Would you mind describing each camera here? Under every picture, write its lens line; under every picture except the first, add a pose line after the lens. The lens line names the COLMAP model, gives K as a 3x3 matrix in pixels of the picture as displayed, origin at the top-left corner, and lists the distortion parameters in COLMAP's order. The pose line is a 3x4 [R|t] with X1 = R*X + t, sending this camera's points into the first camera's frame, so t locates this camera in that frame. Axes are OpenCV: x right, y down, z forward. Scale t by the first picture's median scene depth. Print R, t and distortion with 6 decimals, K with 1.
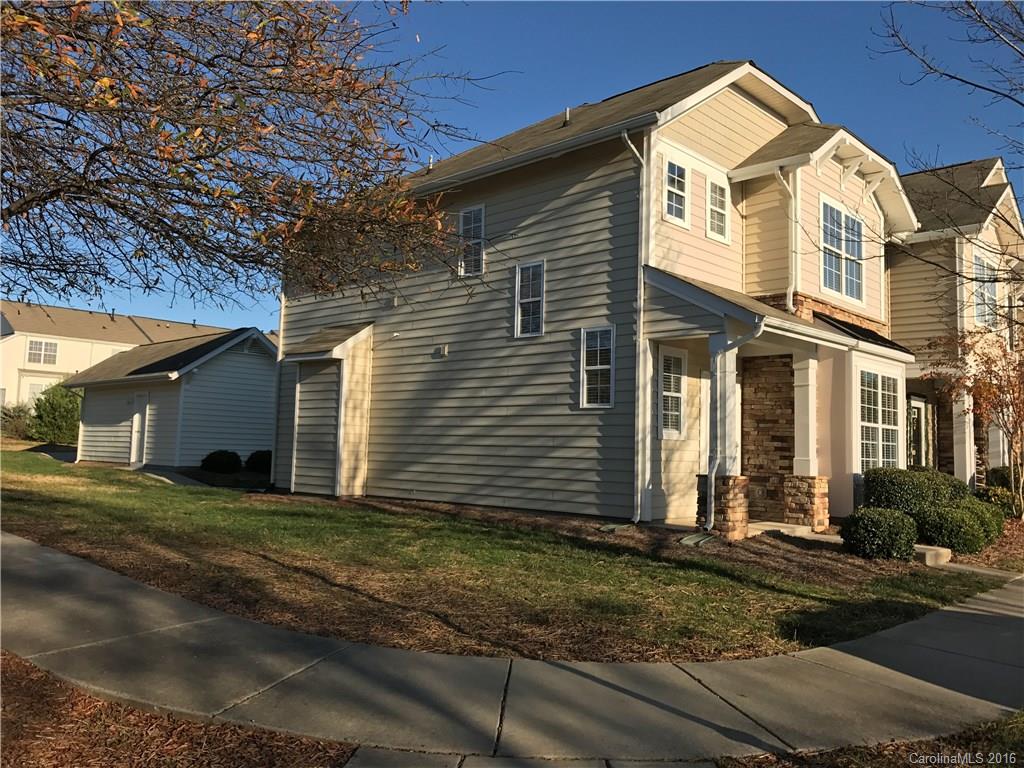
lens RADIAL K [[831.8, 0, 515.6], [0, 831.8, 378.9], [0, 0, 1]] dist [0.044660, -0.060495]
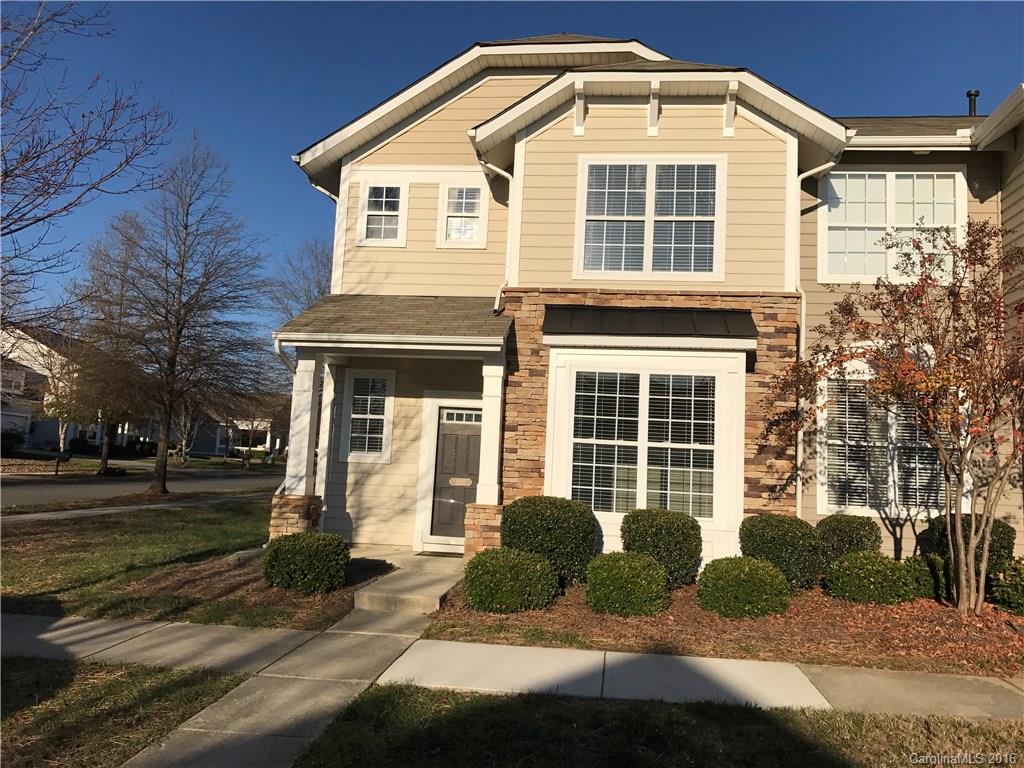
lens RADIAL K [[831.8, 0, 516.6], [0, 831.8, 387.2], [0, 0, 1]] dist [0.044660, -0.060495]
pose [[0.598133, -0.087640, -0.796590, 1.072066], [0.037830, 0.995982, -0.081171, 0.069777], [0.800503, 0.018416, 0.599046, 0.539299]]
